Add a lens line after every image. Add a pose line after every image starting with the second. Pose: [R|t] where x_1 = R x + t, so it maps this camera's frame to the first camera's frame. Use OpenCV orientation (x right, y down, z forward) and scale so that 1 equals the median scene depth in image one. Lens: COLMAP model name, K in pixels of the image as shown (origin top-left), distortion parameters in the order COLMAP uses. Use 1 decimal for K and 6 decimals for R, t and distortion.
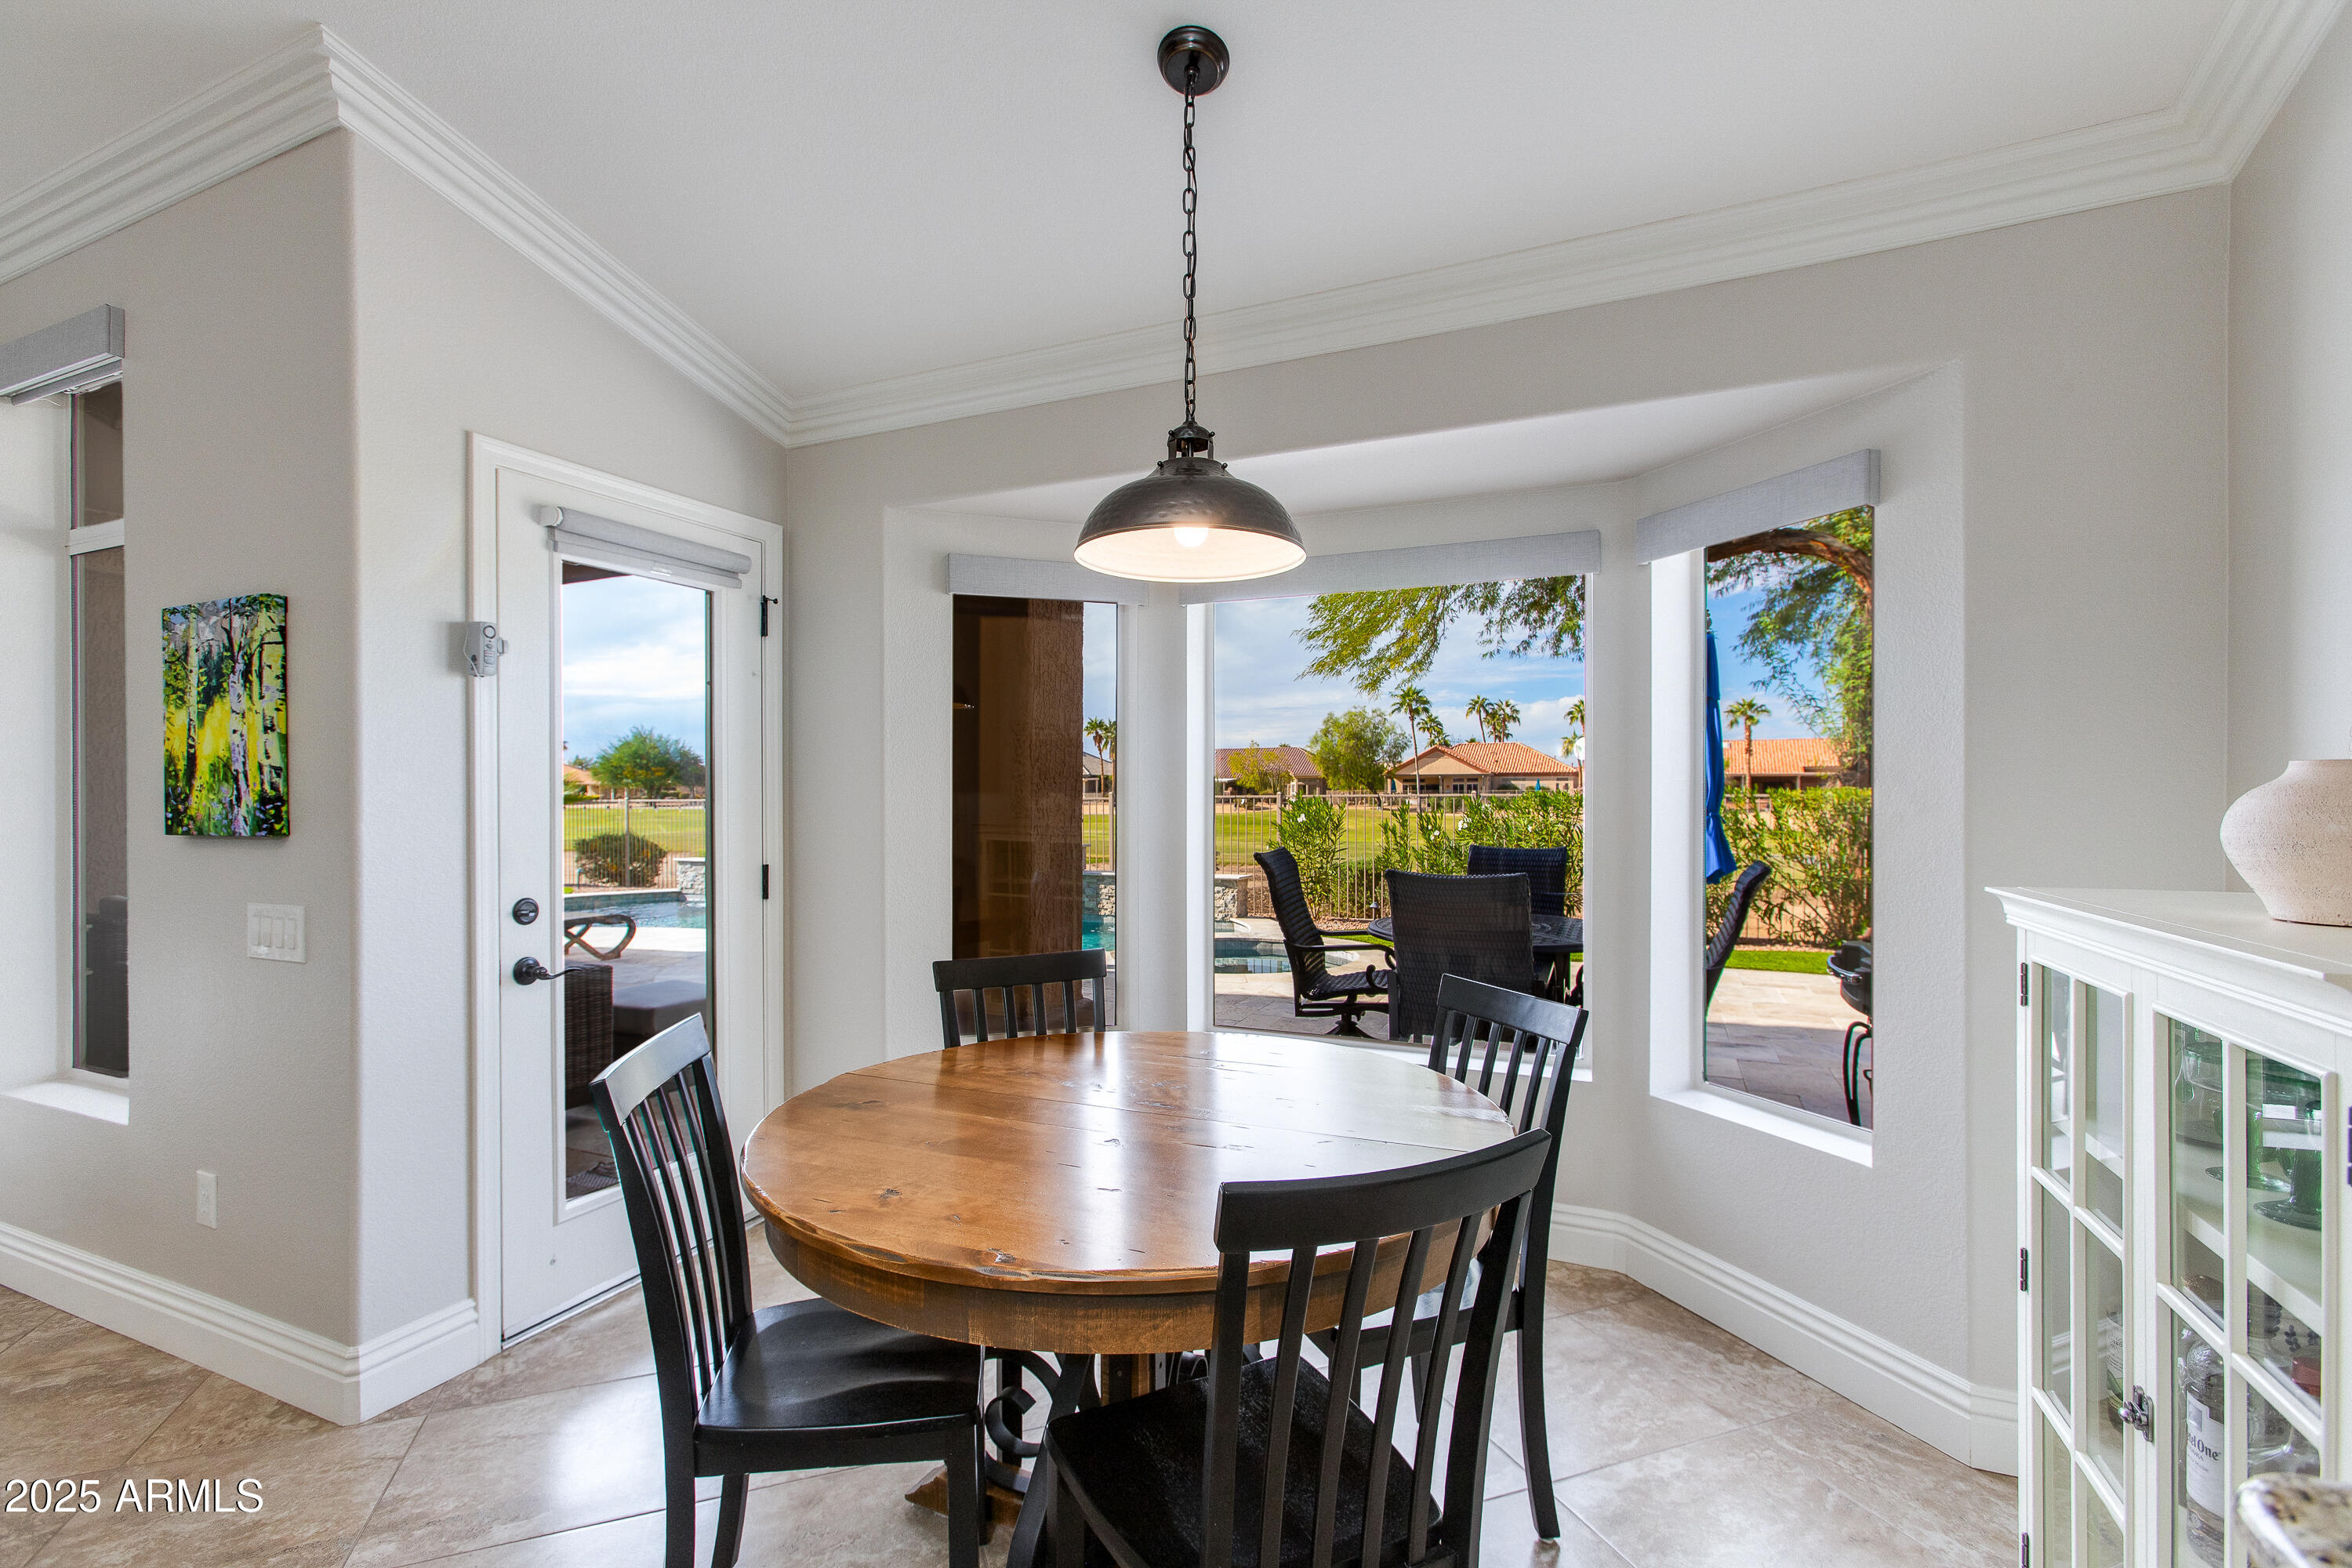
lens RADIAL K [[1057.0, 0, 1174.2], [0, 1057.0, 795.9], [0, 0, 1]] dist [-0.009281, 0.005322]
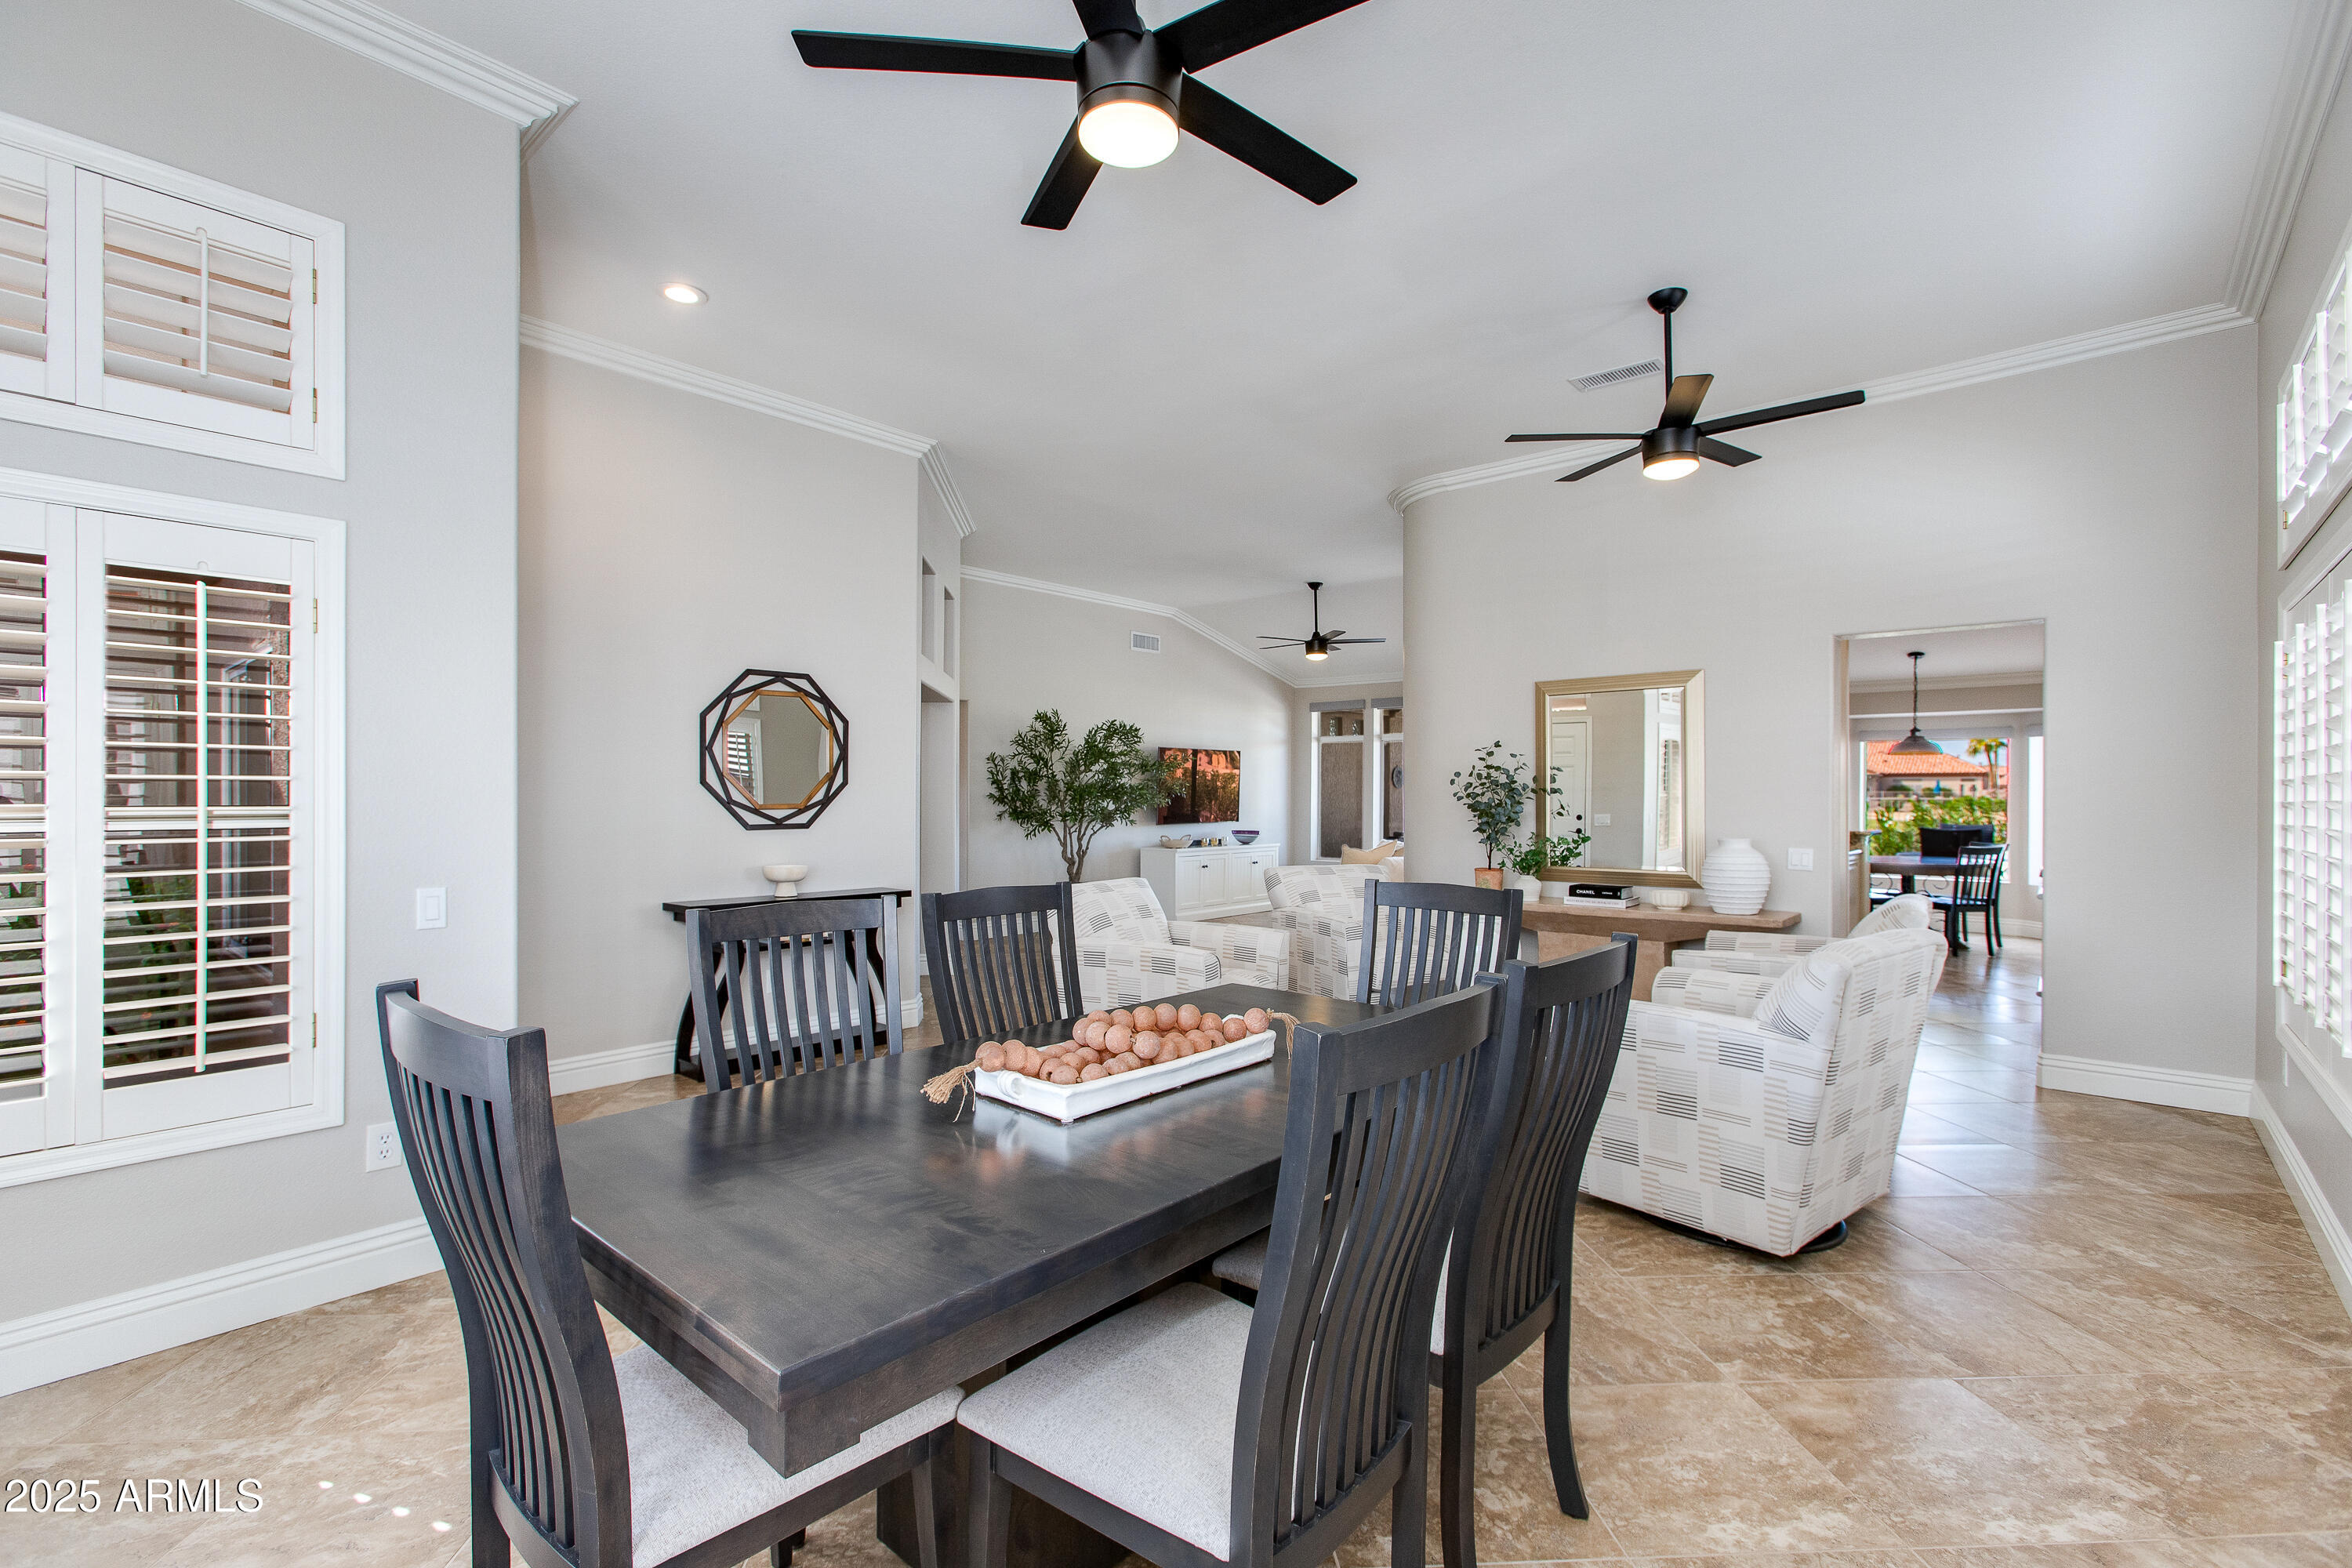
lens RADIAL K [[1058.7, 0, 1156.8], [0, 1058.7, 793.0], [0, 0, 1]] dist [-0.008790, 0.004984]
pose [[0.955096, 0.005711, -0.296241, -1.588389], [-0.005942, 0.999982, 0.000120, -0.012460], [0.296237, 0.001646, 0.955113, -3.977234]]
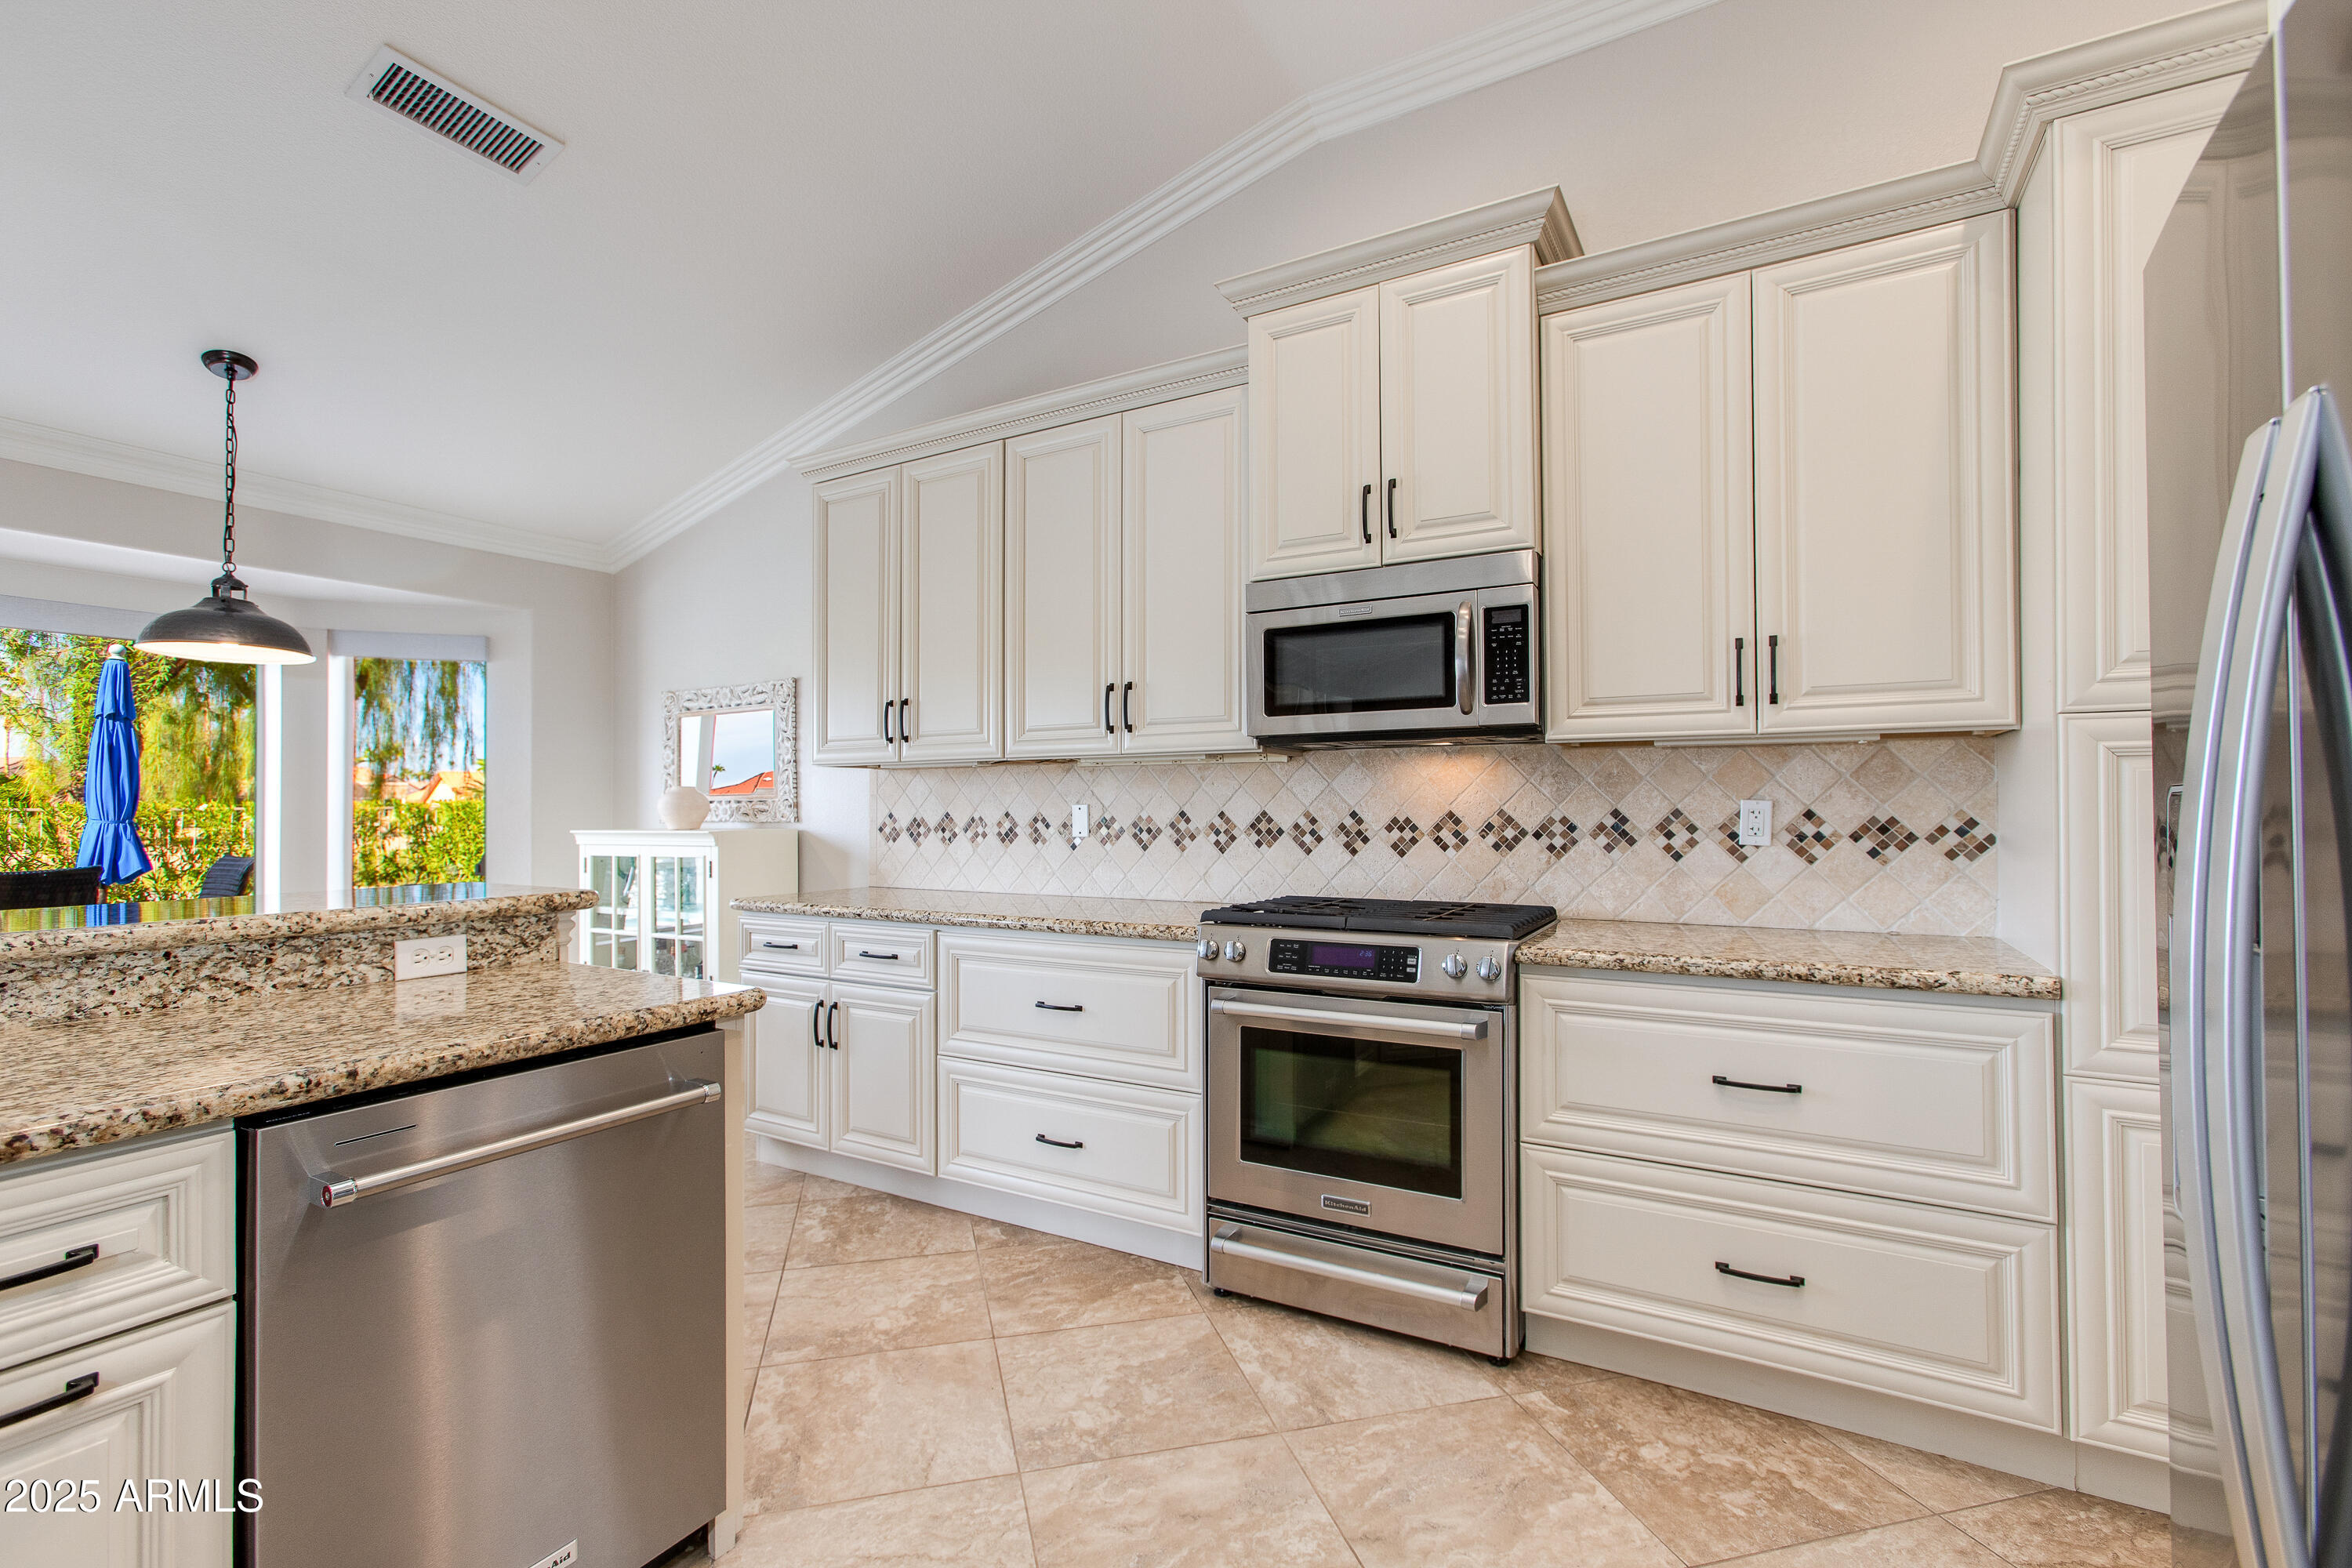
lens RADIAL K [[1058.7, 0, 1166.0], [0, 1058.7, 796.0], [0, 0, 1]] dist [-0.008790, 0.004984]
pose [[0.106597, 0.014591, 0.994195, -1.221645], [0.009711, 0.999829, -0.015715, 0.037904], [-0.994255, 0.011330, 0.106437, -0.559197]]
